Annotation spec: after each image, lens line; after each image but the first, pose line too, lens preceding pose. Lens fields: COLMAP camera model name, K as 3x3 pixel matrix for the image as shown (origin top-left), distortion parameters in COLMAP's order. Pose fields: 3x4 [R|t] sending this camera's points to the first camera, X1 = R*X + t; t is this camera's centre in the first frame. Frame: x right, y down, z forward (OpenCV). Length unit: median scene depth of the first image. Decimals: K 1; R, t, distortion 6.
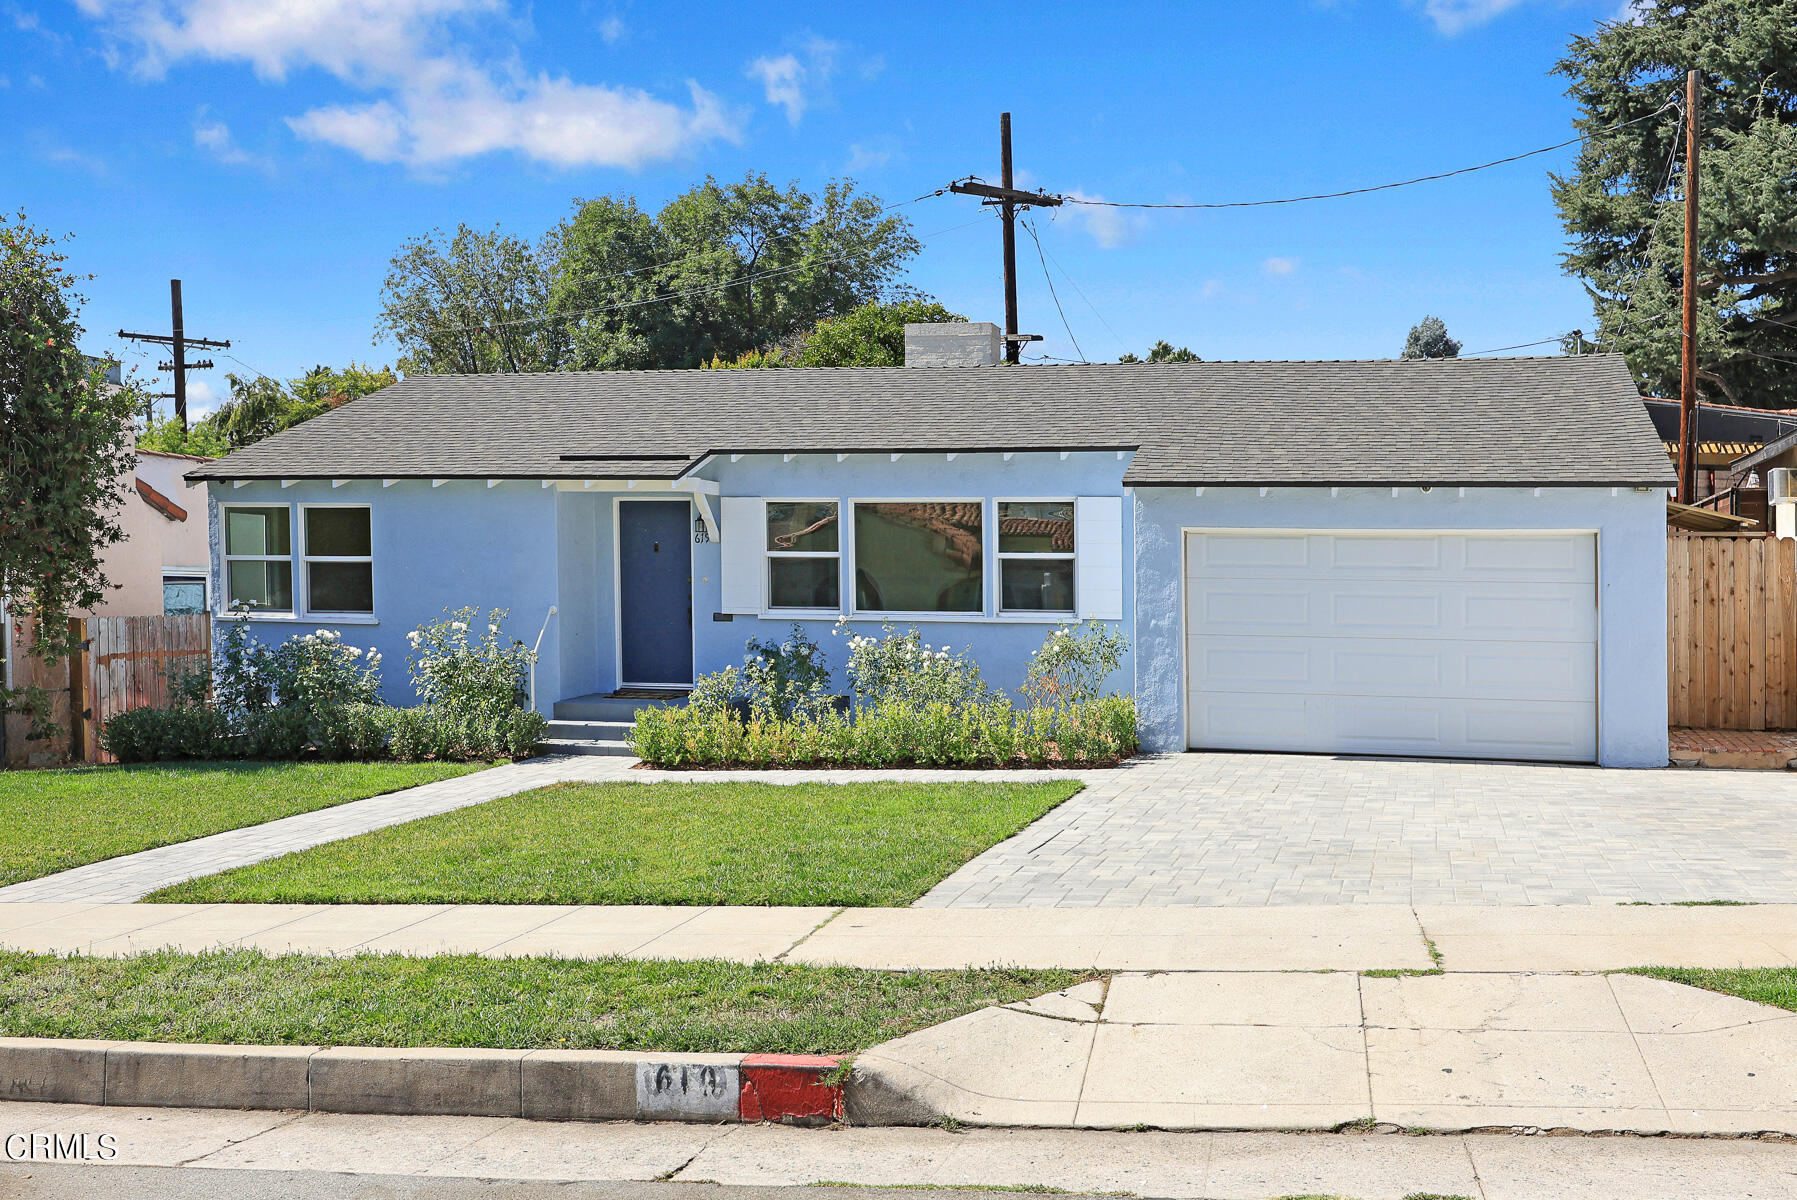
lens RADIAL K [[1679.2, 0, 895.0], [0, 1679.2, 627.6], [0, 0, 1]] dist [-0.002642, 0.001344]
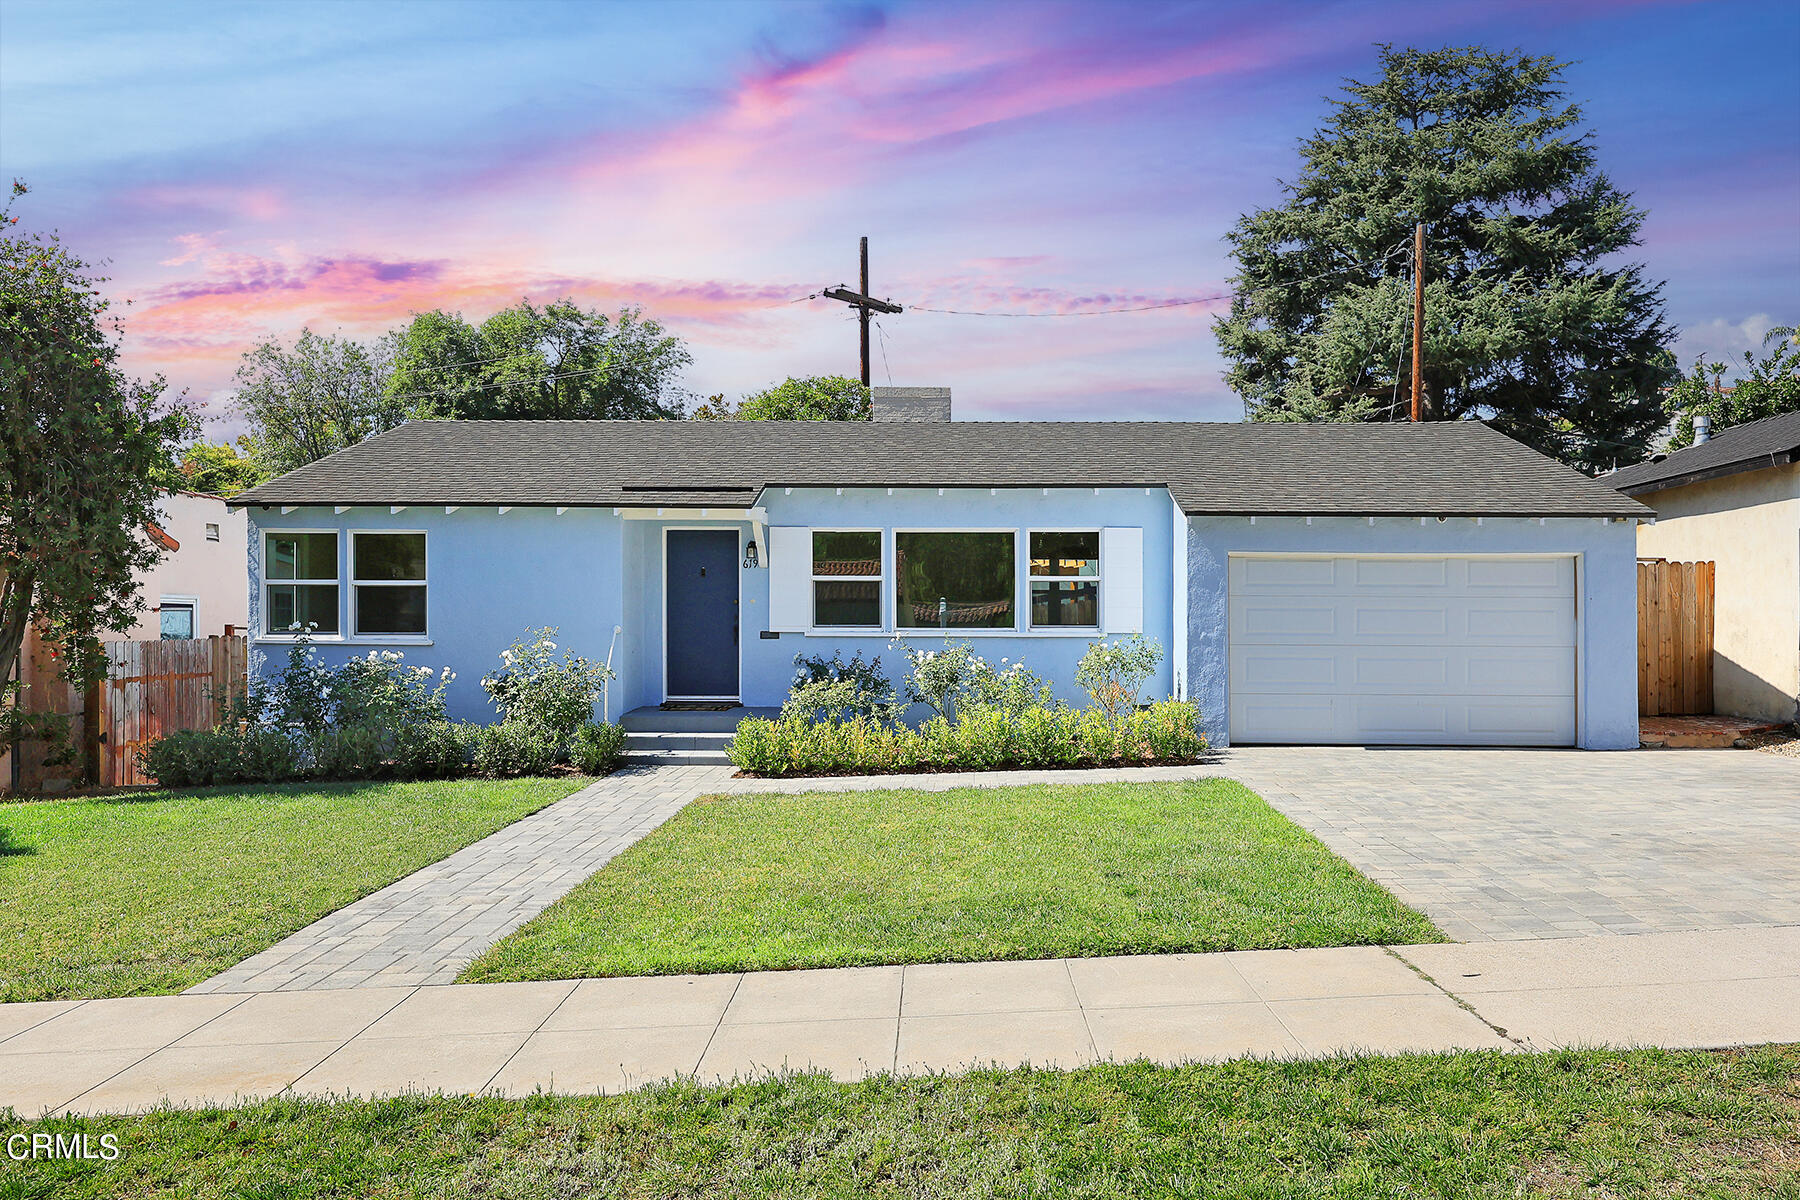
lens RADIAL K [[1217.4, 0, 900.0], [0, 1217.4, 600.0], [0, 0, 1]] dist [-0.000630, 0.000207]
pose [[0.974450, -0.002559, 0.224588, -0.199154], [0.011375, 0.999214, -0.037968, 0.002284], [-0.224315, 0.039553, 0.973714, 0.198603]]
